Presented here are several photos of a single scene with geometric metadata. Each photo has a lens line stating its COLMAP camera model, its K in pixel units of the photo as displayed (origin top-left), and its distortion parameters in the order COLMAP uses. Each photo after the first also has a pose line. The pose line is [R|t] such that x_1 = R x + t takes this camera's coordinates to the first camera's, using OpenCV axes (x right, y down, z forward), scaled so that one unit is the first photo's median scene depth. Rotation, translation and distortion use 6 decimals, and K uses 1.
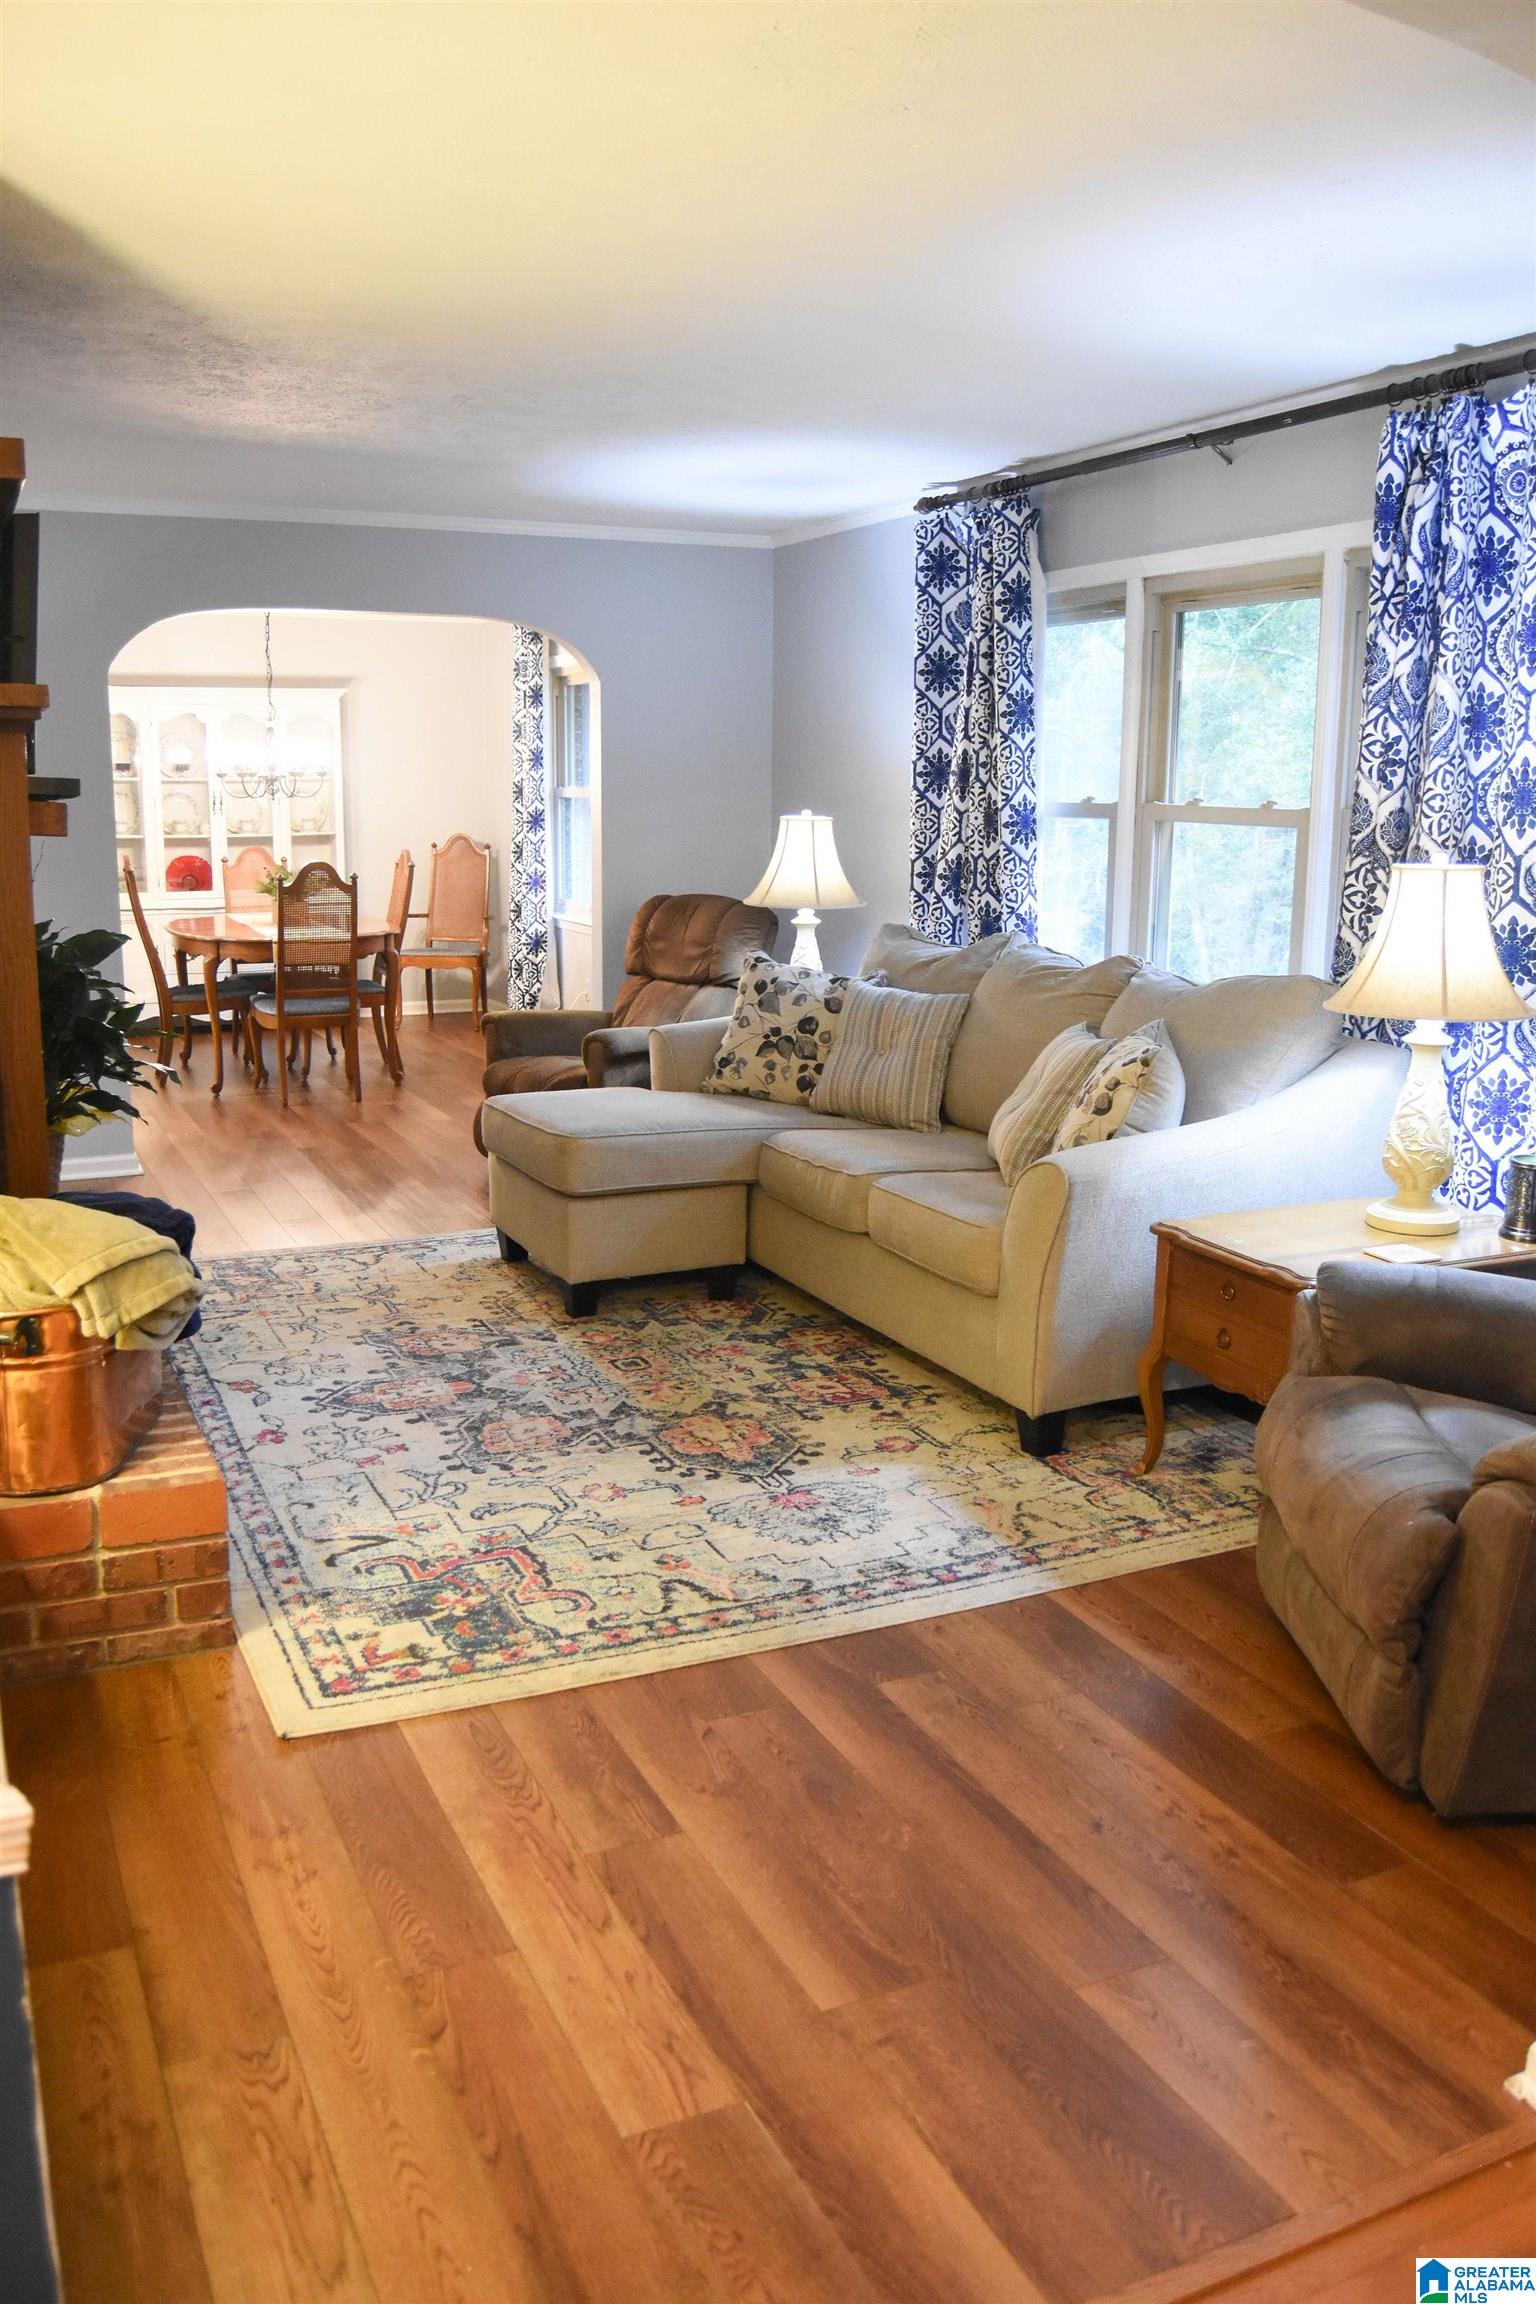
lens RADIAL K [[1843.4, 0, 768.0], [0, 1843.4, 1152.0], [0, 0, 1]] dist [-0.100760, 0.042980]
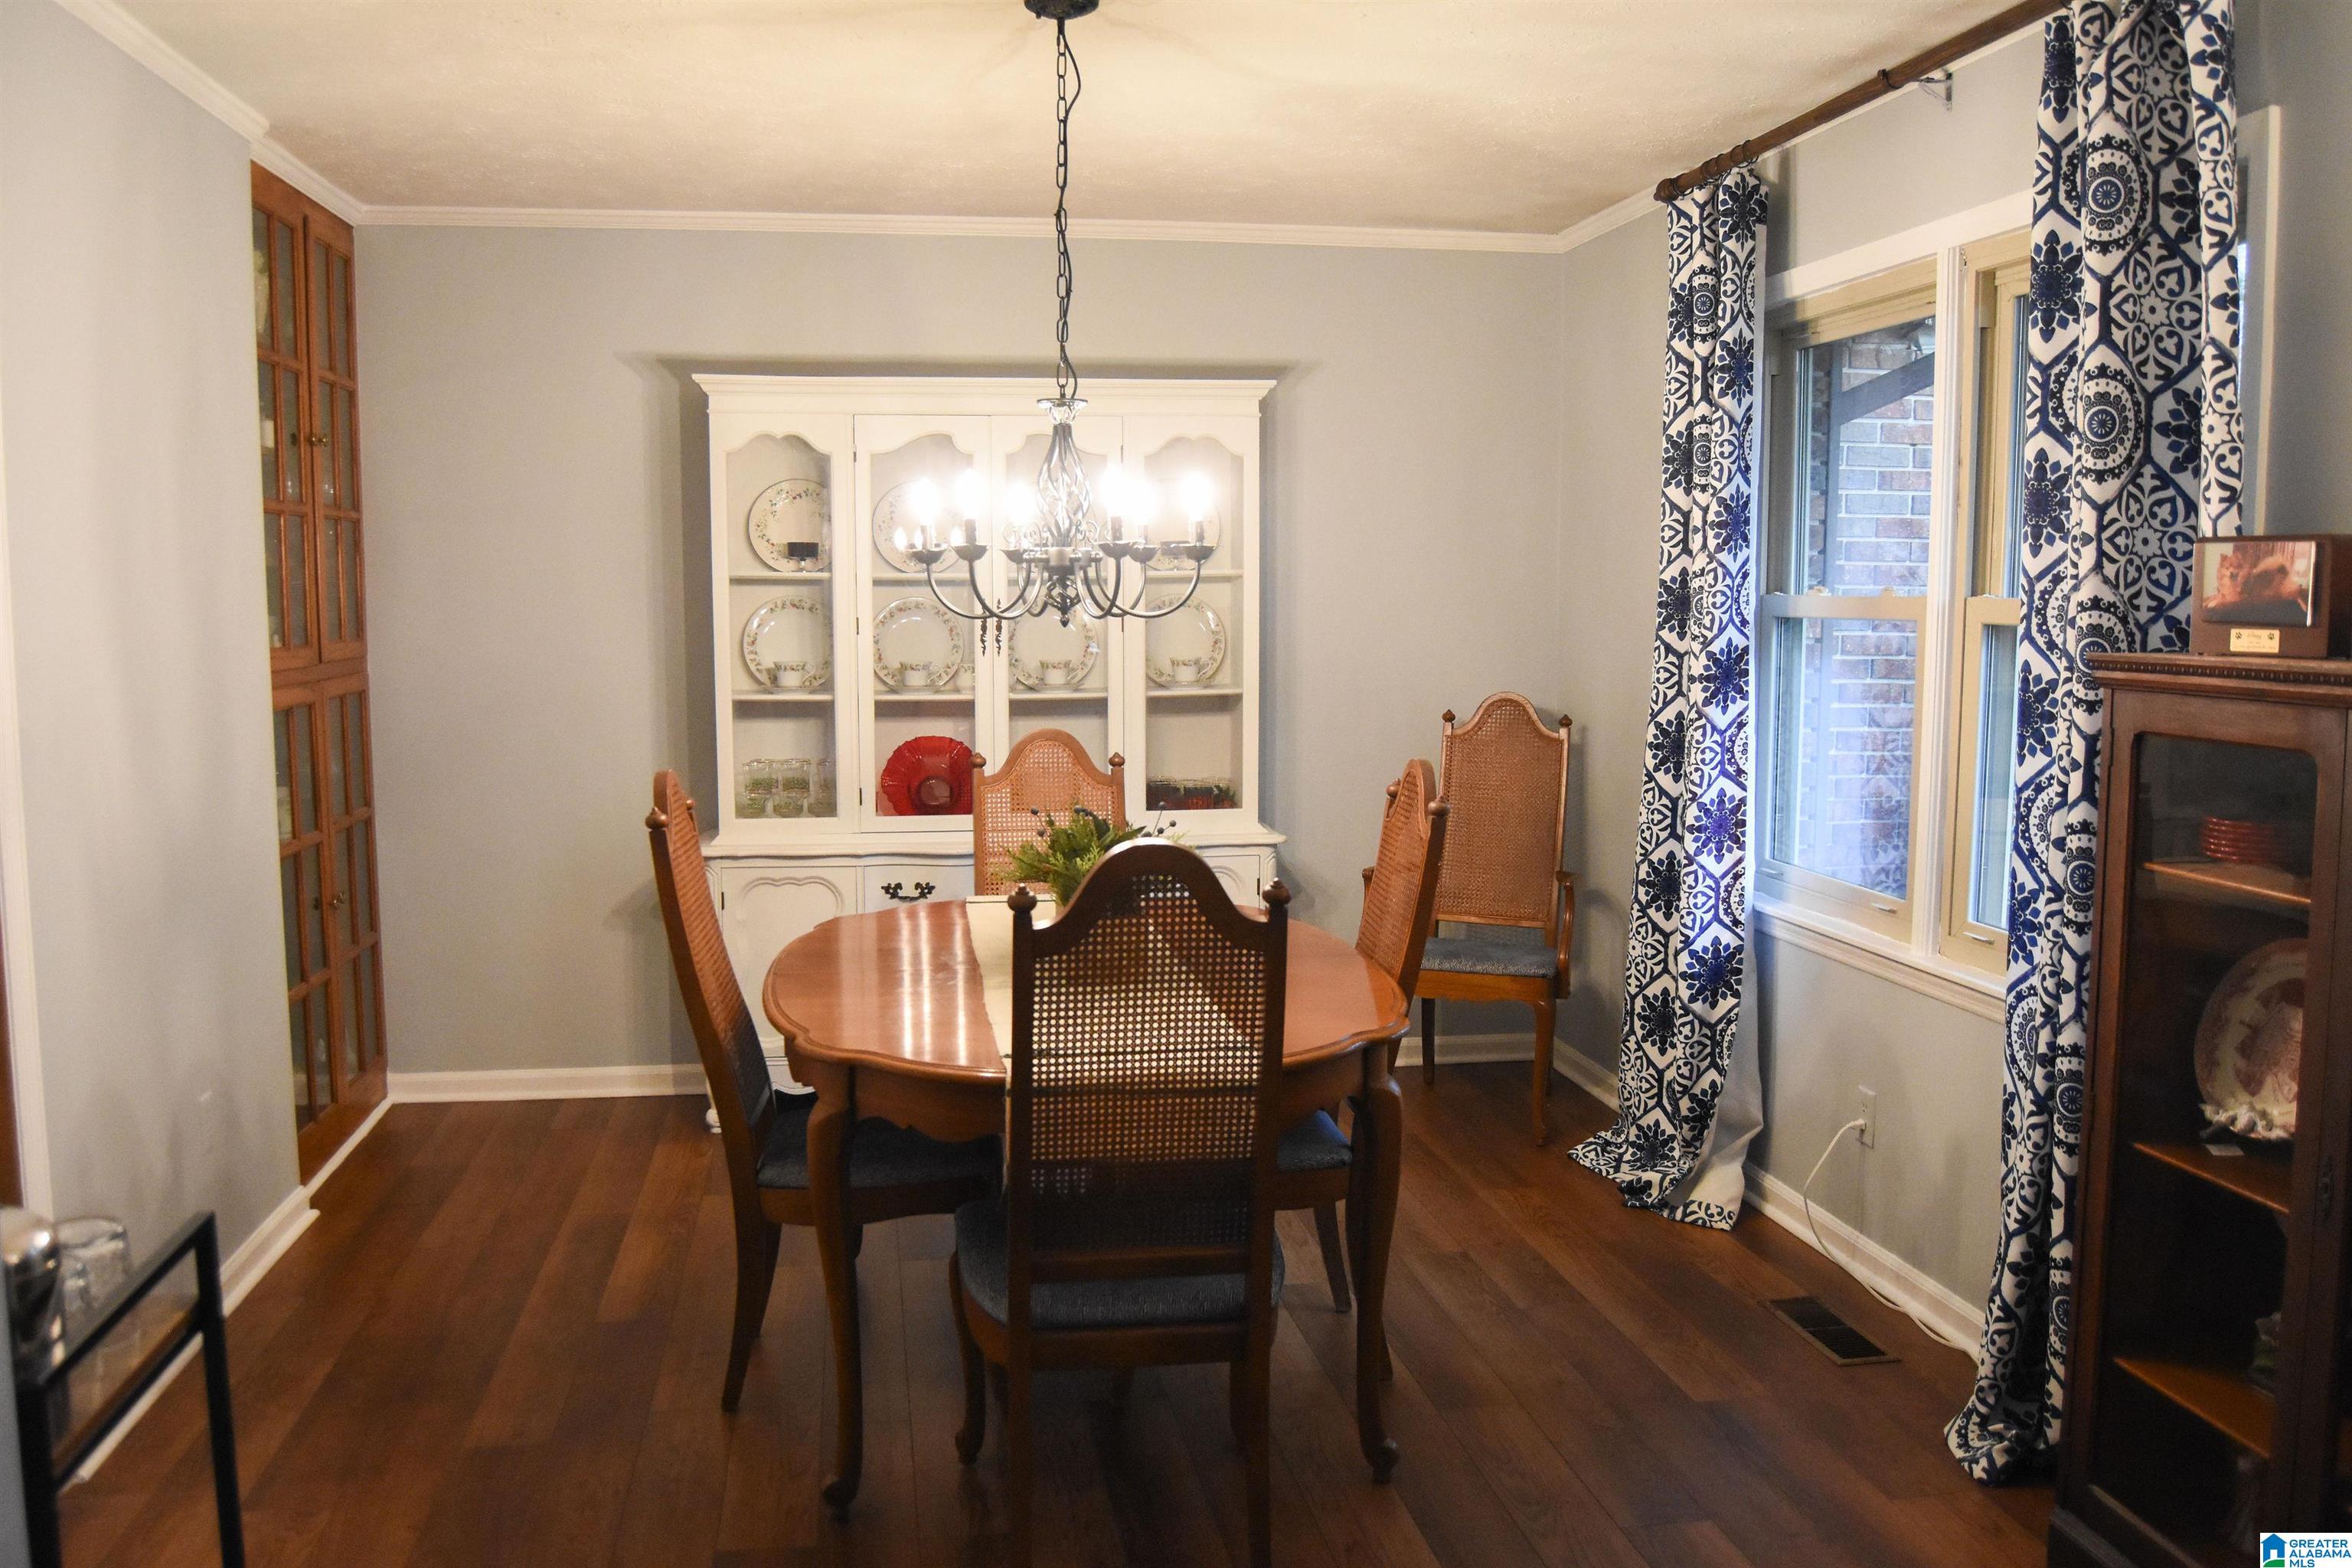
lens RADIAL K [[1881.8, 0, 1137.6], [0, 1881.8, 783.1], [0, 0, 1]] dist [-0.100760, 0.042980]
pose [[0.956945, 0.020470, -0.289548, -0.132436], [-0.048956, 0.994603, -0.091481, -0.113925], [0.286113, 0.101717, 0.952782, 0.578965]]
